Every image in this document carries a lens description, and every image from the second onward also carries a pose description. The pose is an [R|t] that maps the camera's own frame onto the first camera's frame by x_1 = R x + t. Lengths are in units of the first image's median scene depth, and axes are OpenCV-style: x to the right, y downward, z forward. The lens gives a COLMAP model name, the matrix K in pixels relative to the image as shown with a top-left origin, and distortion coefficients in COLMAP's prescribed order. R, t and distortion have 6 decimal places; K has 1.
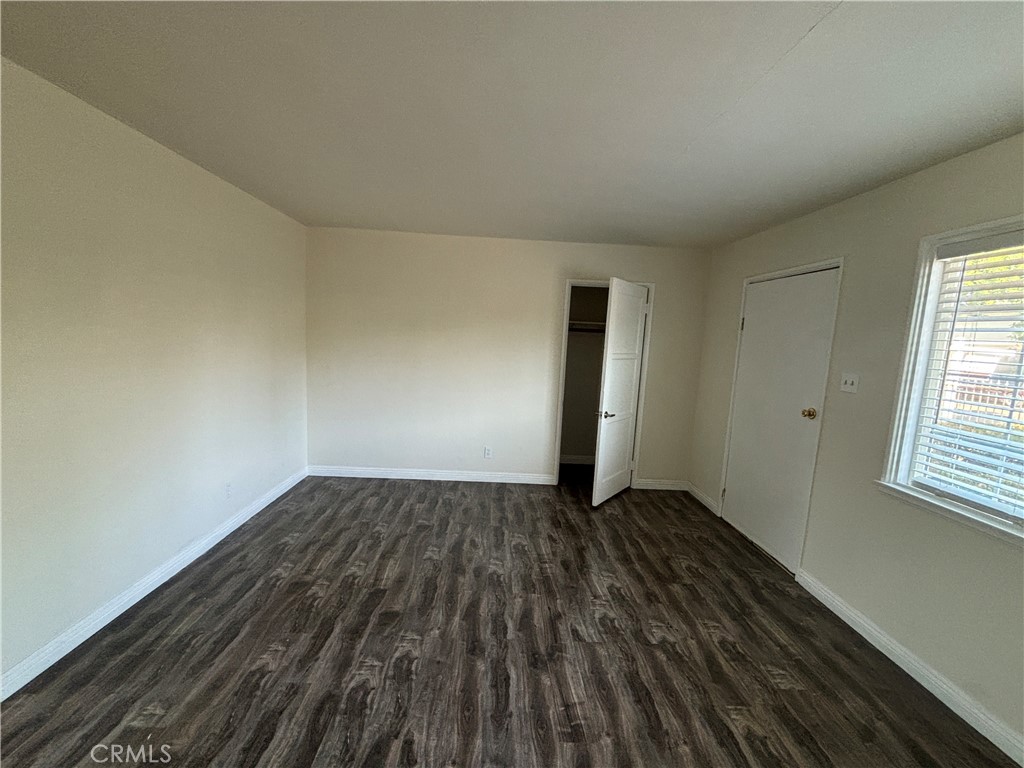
lens RADIAL K [[411.3, 0, 509.7], [0, 411.3, 384.0], [0, 0, 1]] dist [0.003556, 0.000857]
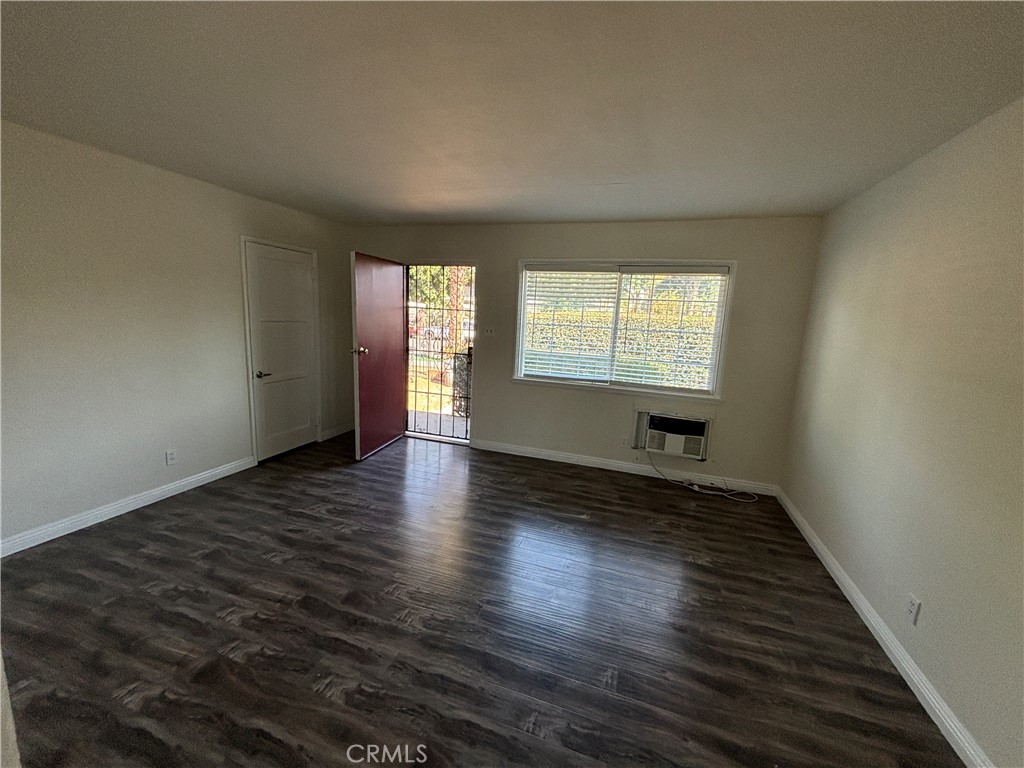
lens RADIAL K [[411.3, 0, 508.5], [0, 411.3, 380.1], [0, 0, 1]] dist [0.003556, 0.000857]
pose [[0.349669, -0.178098, 0.919789, -0.806111], [0.084280, 0.983764, 0.158445, -0.062102], [-0.933075, 0.022117, 0.359002, 0.232966]]
